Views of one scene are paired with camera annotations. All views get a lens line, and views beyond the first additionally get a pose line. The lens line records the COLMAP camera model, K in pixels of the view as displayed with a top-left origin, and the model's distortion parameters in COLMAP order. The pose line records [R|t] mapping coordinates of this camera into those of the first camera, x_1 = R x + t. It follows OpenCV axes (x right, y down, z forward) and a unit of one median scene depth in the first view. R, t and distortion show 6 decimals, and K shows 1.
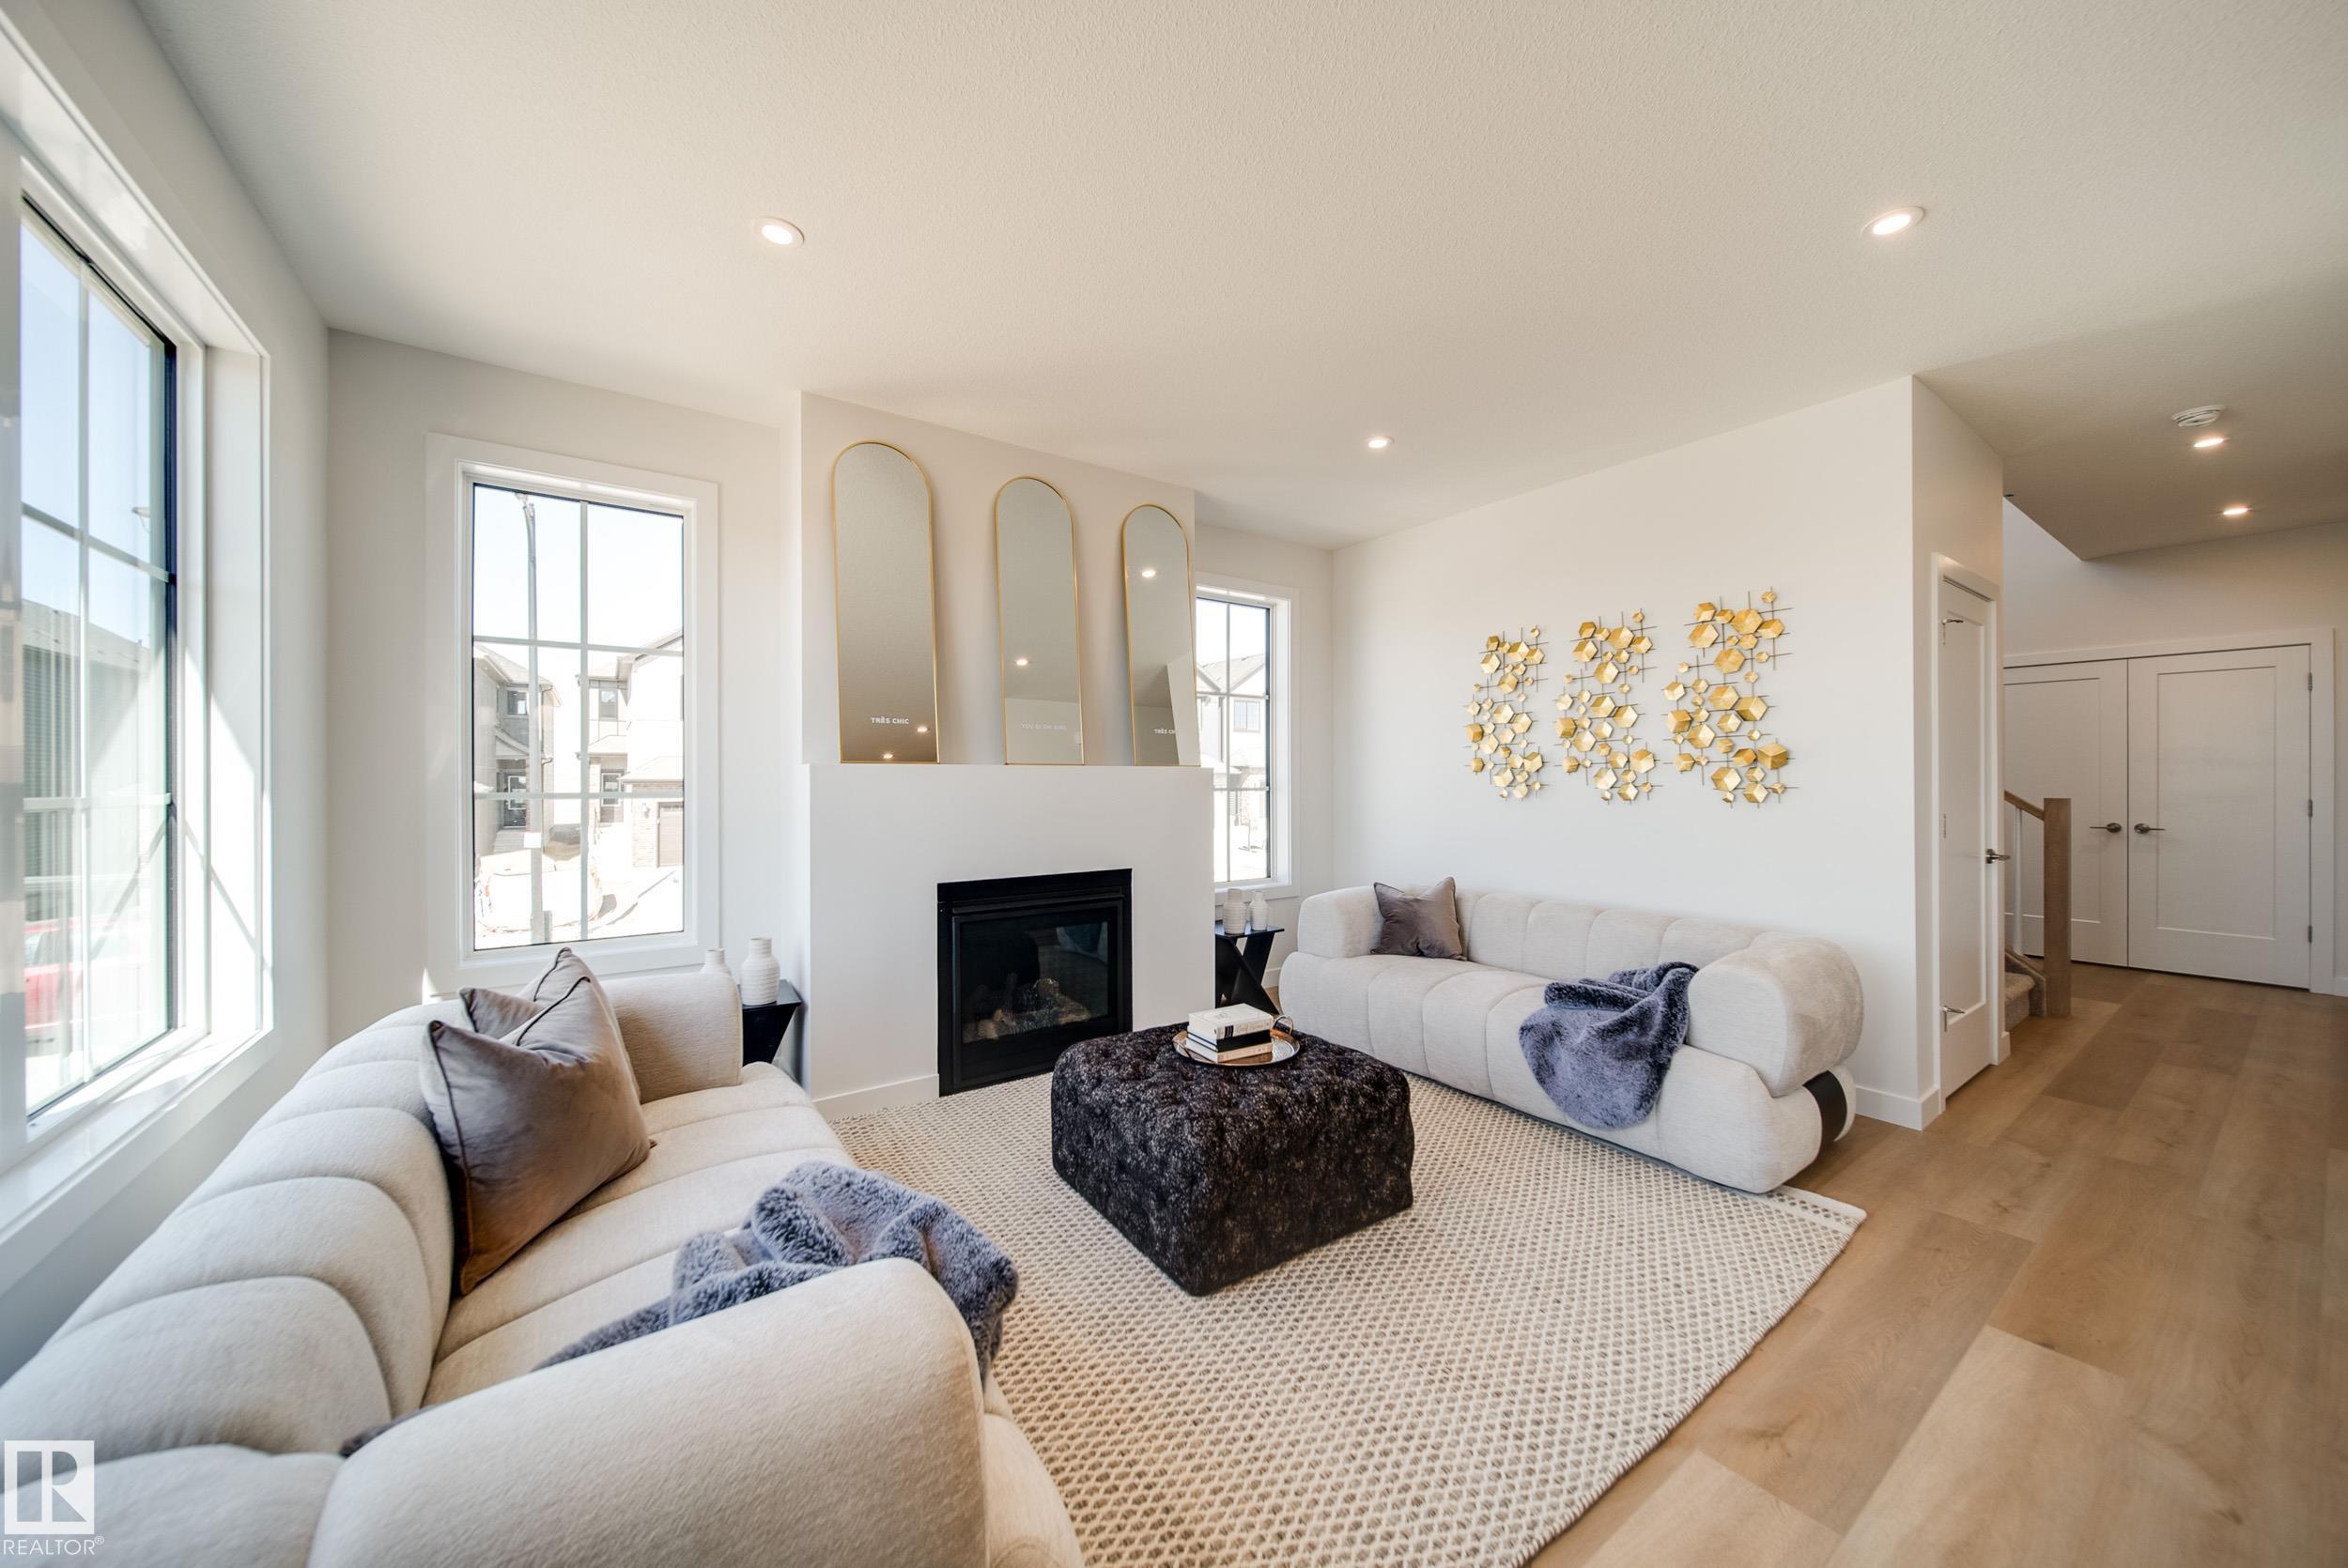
lens RADIAL K [[822.9, 0, 1174.7], [0, 822.9, 778.9], [0, 0, 1]] dist [-0.000283, -0.001777]
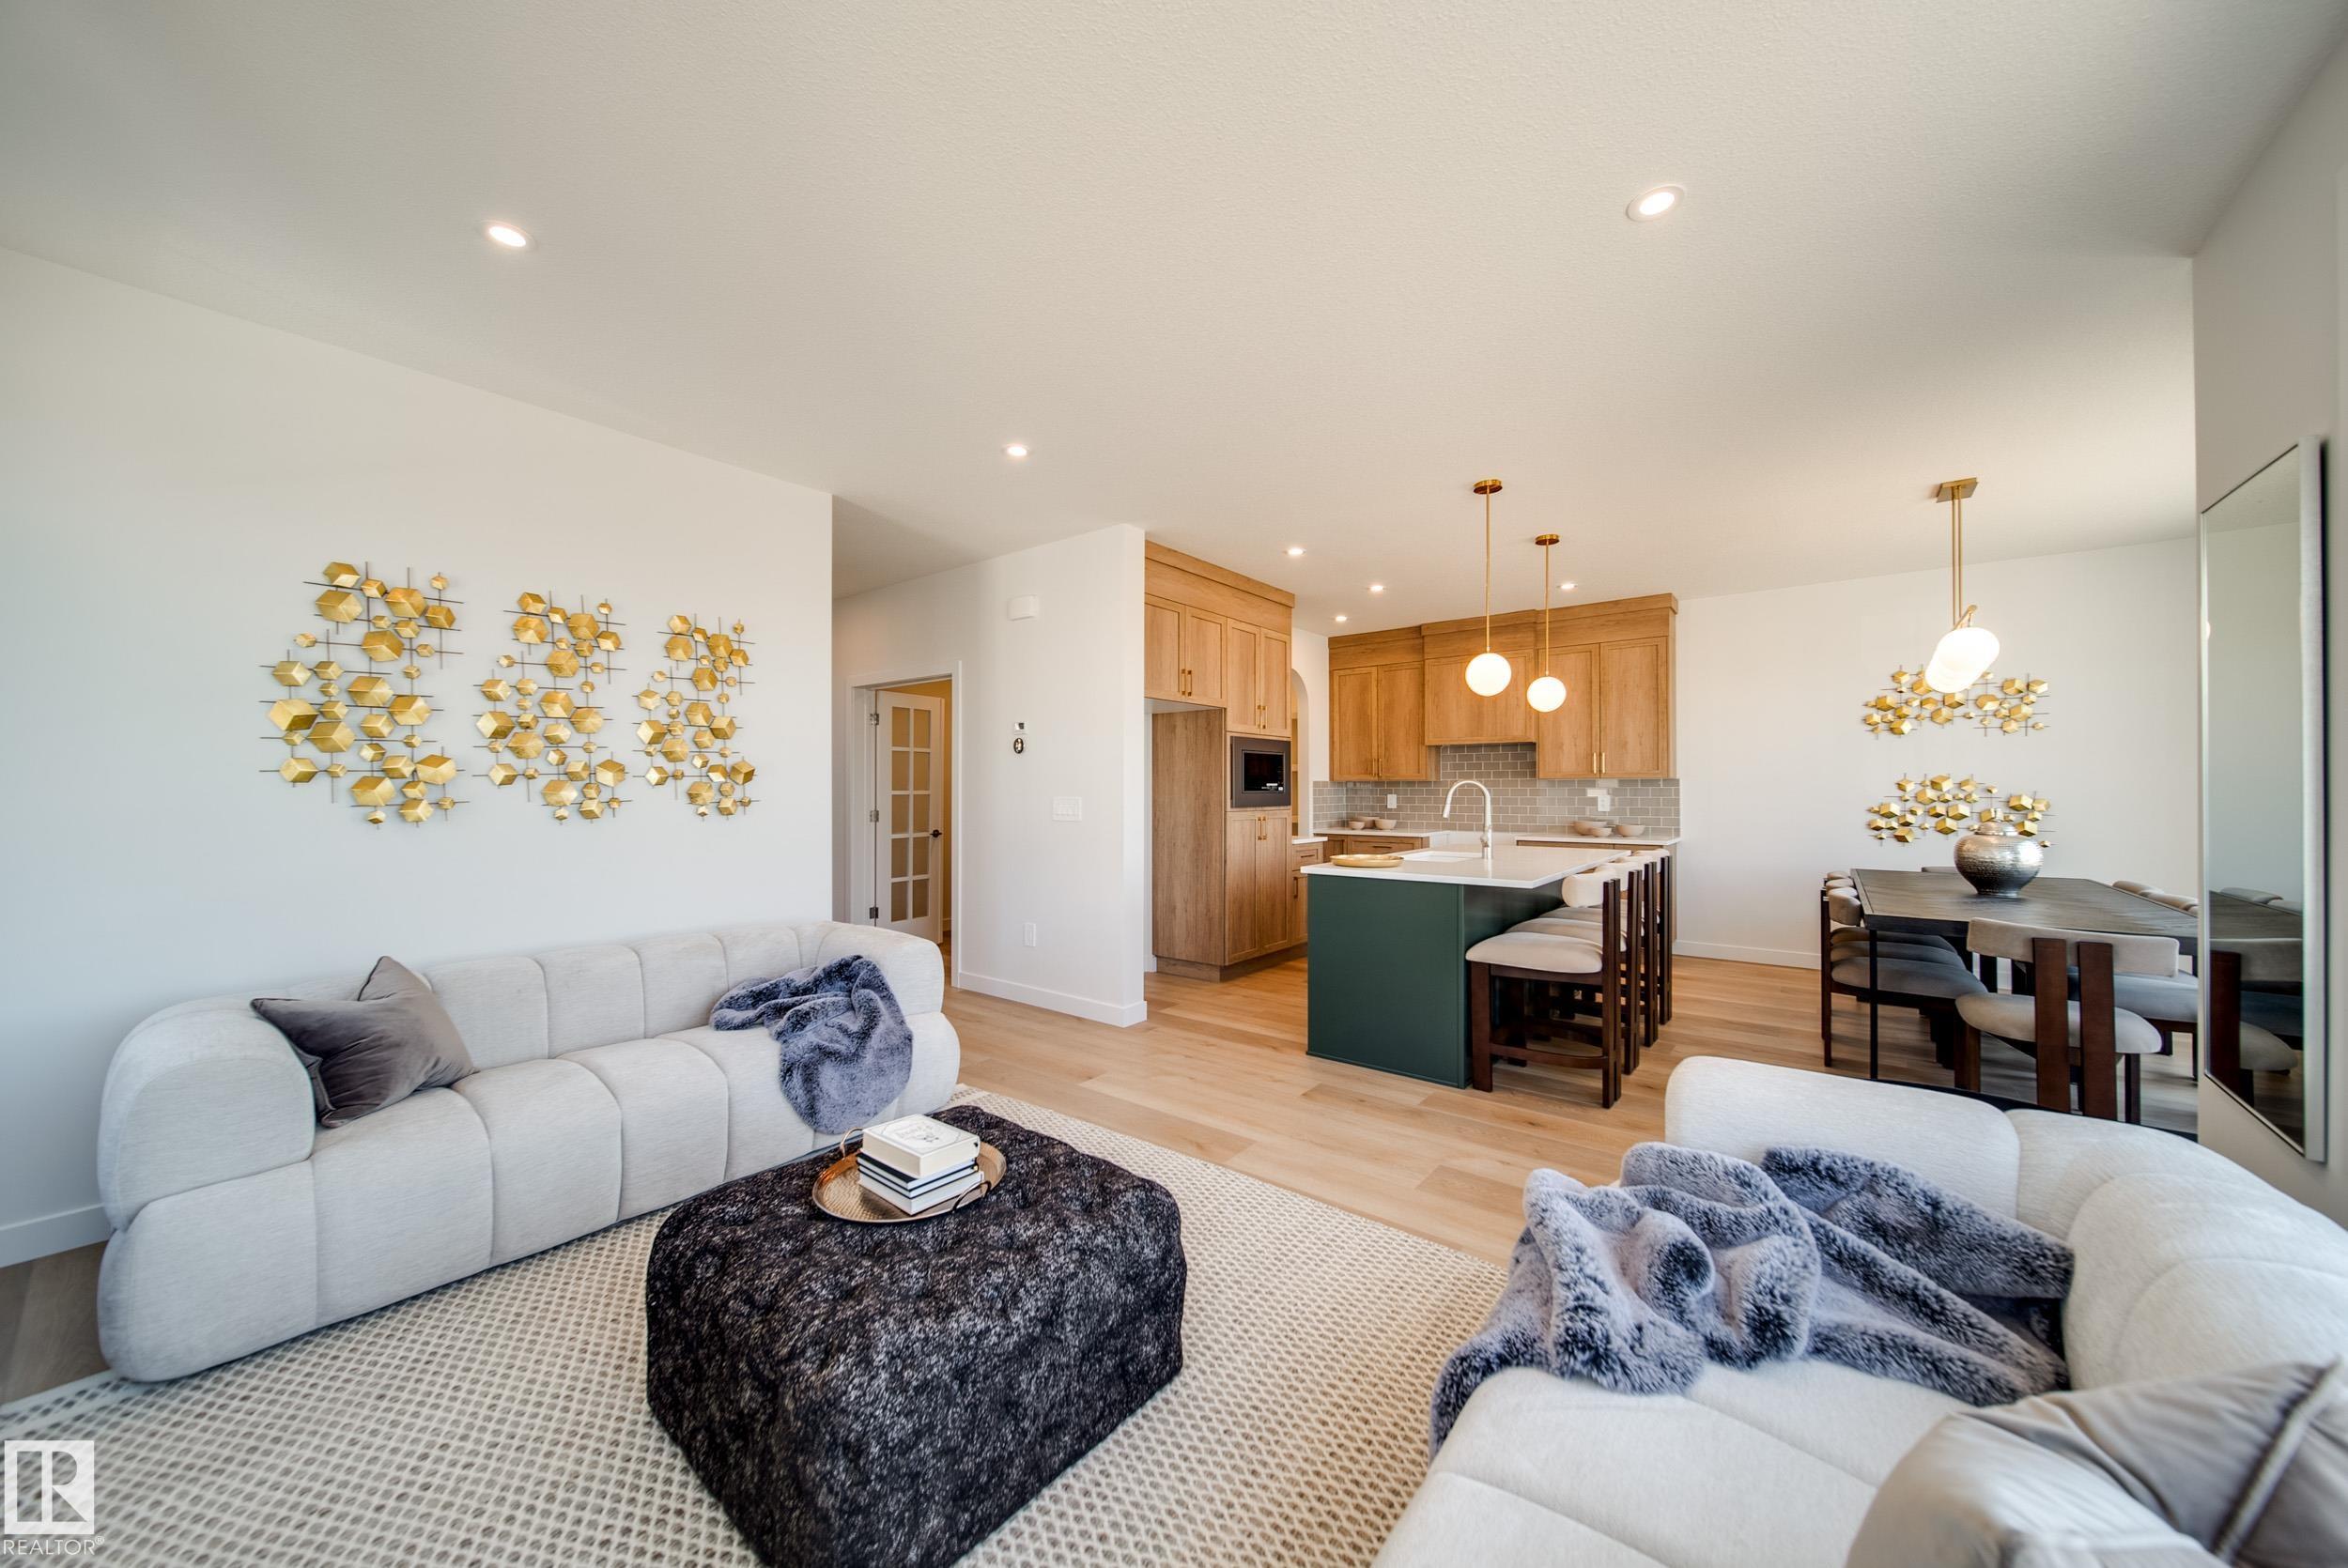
lens RADIAL K [[822.9, 0, 1176.4], [0, 822.9, 786.4], [0, 0, 1]] dist [-0.000283, -0.001777]
pose [[-0.286914, 0.007405, 0.957928, -0.479505], [0.001355, 0.999972, -0.007324, 0.000043], [-0.957955, -0.000803, -0.286916, 0.720809]]
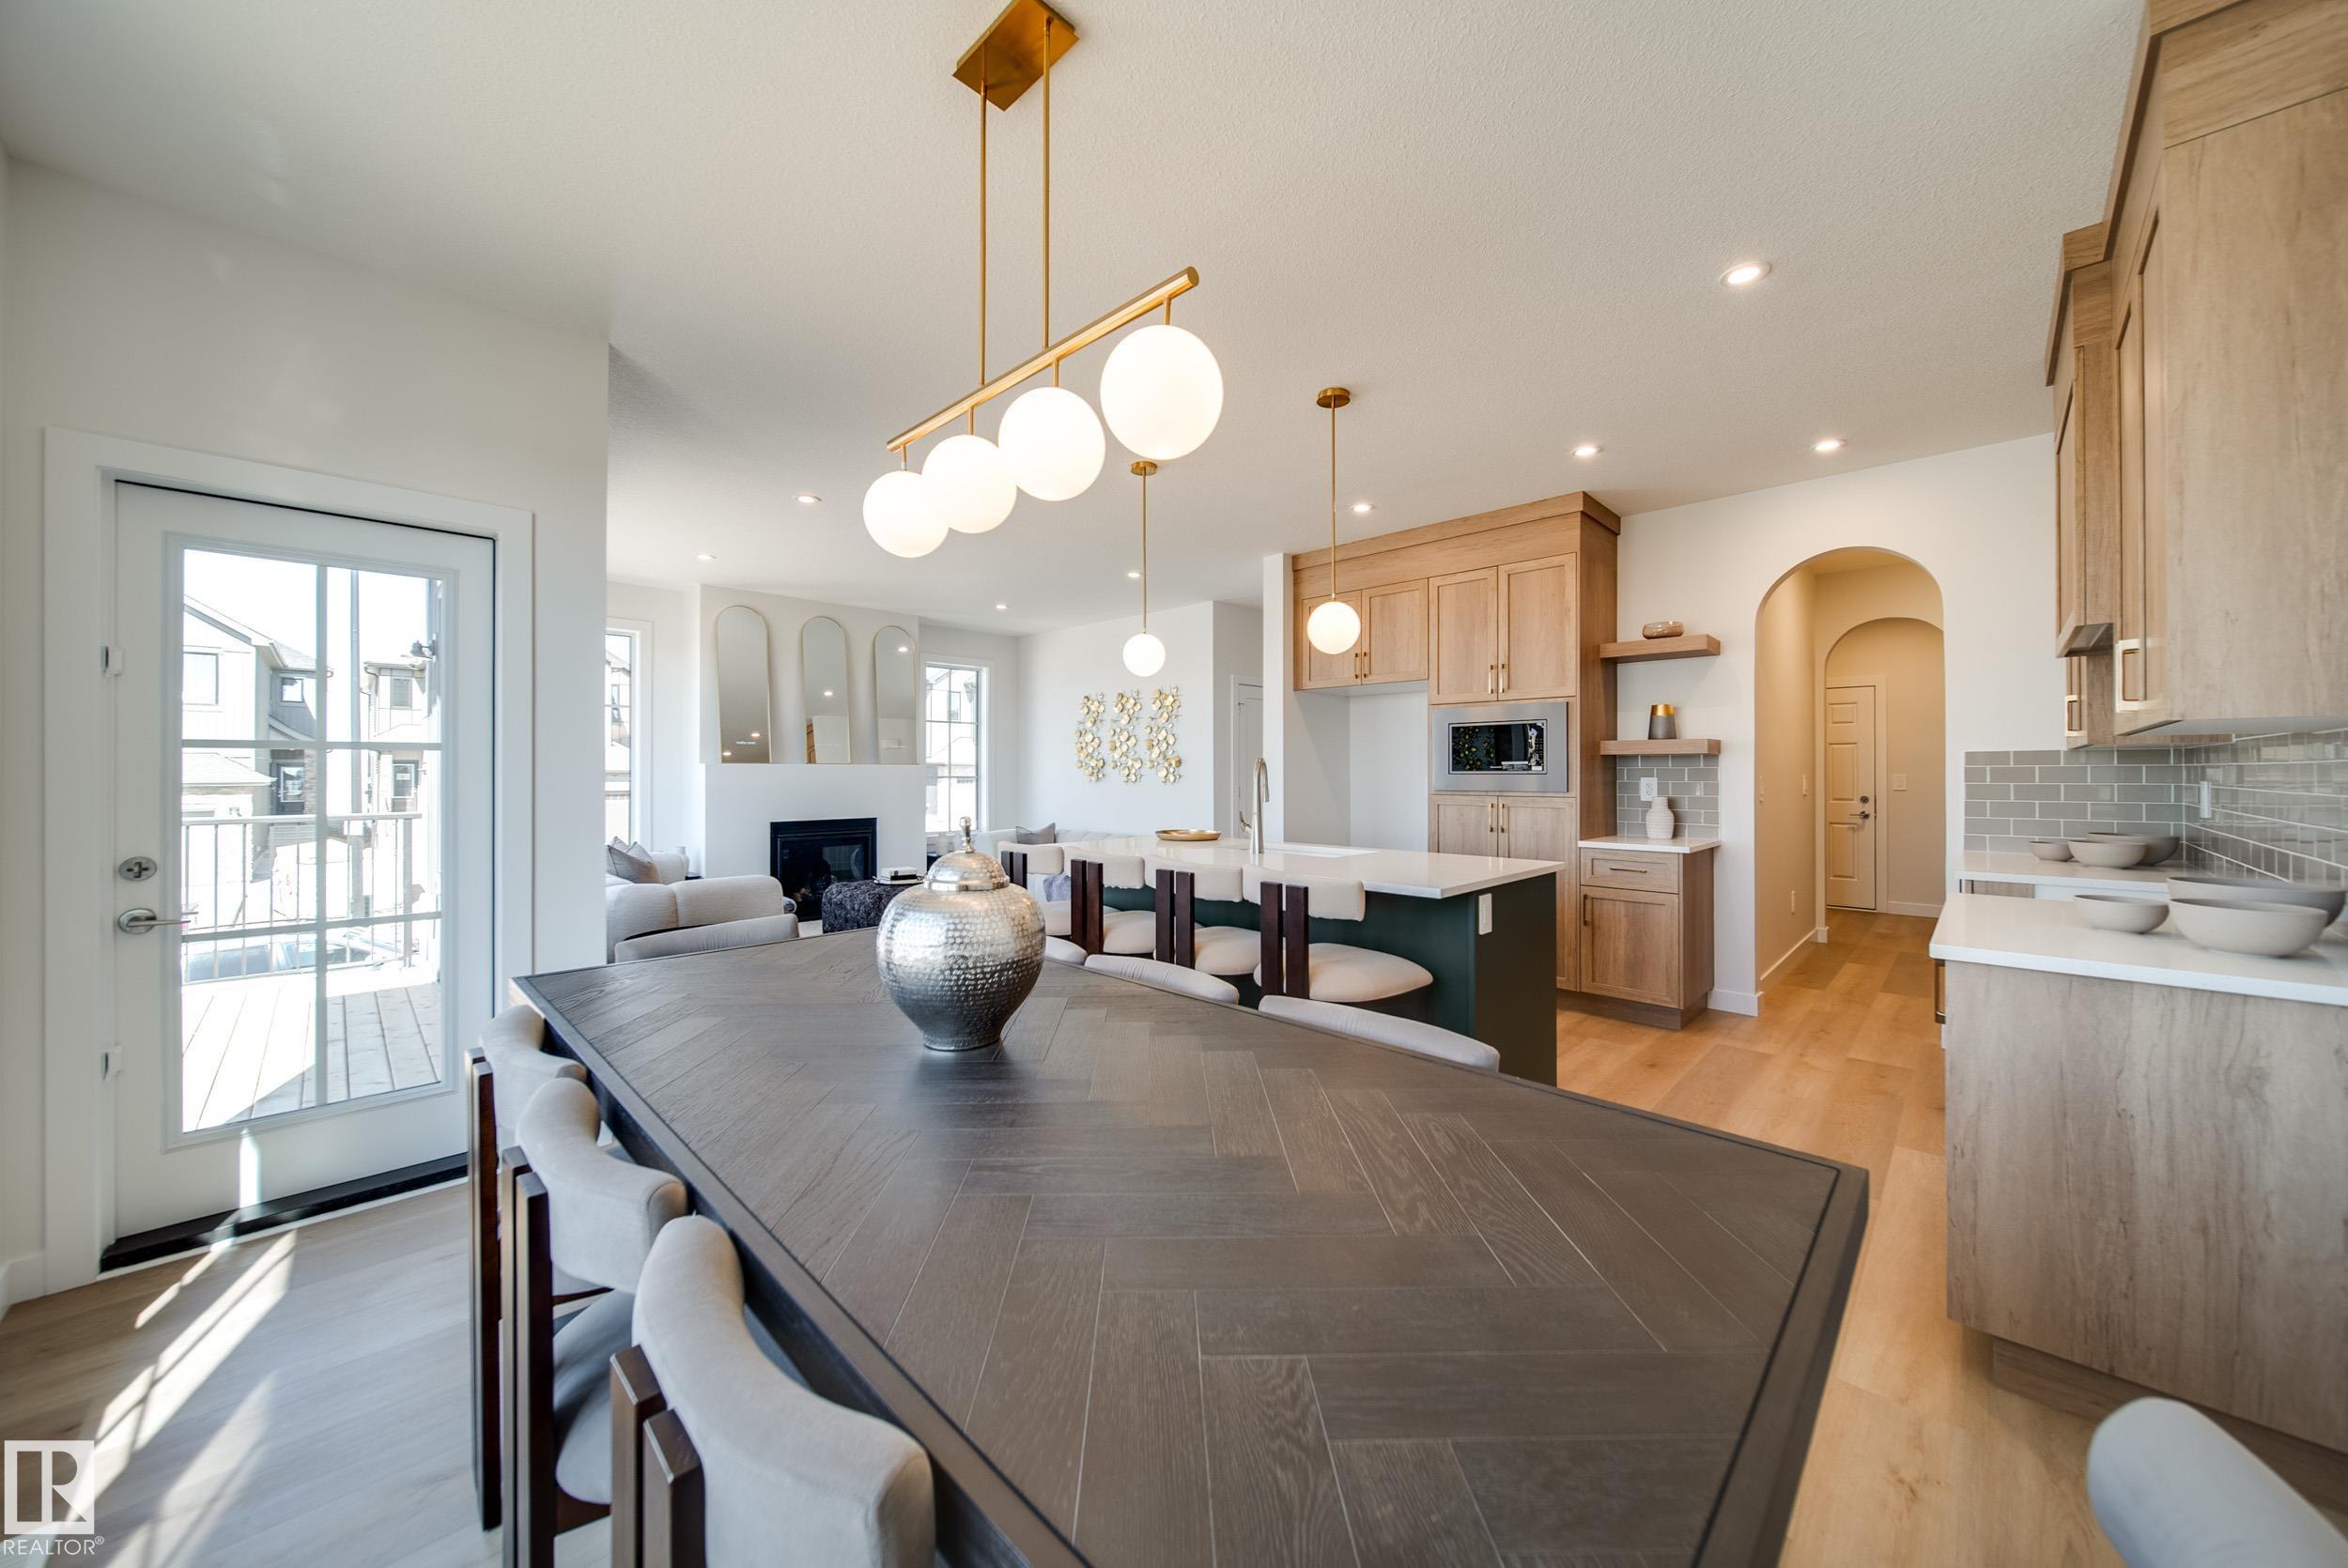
lens RADIAL K [[822.9, 0, 1172.3], [0, 822.9, 767.1], [0, 0, 1]] dist [-0.000283, -0.001777]
pose [[0.982998, 0.001665, 0.183606, 0.296396], [-0.001045, 0.999993, -0.003475, -0.004574], [-0.183611, 0.003224, 0.982994, -1.111629]]
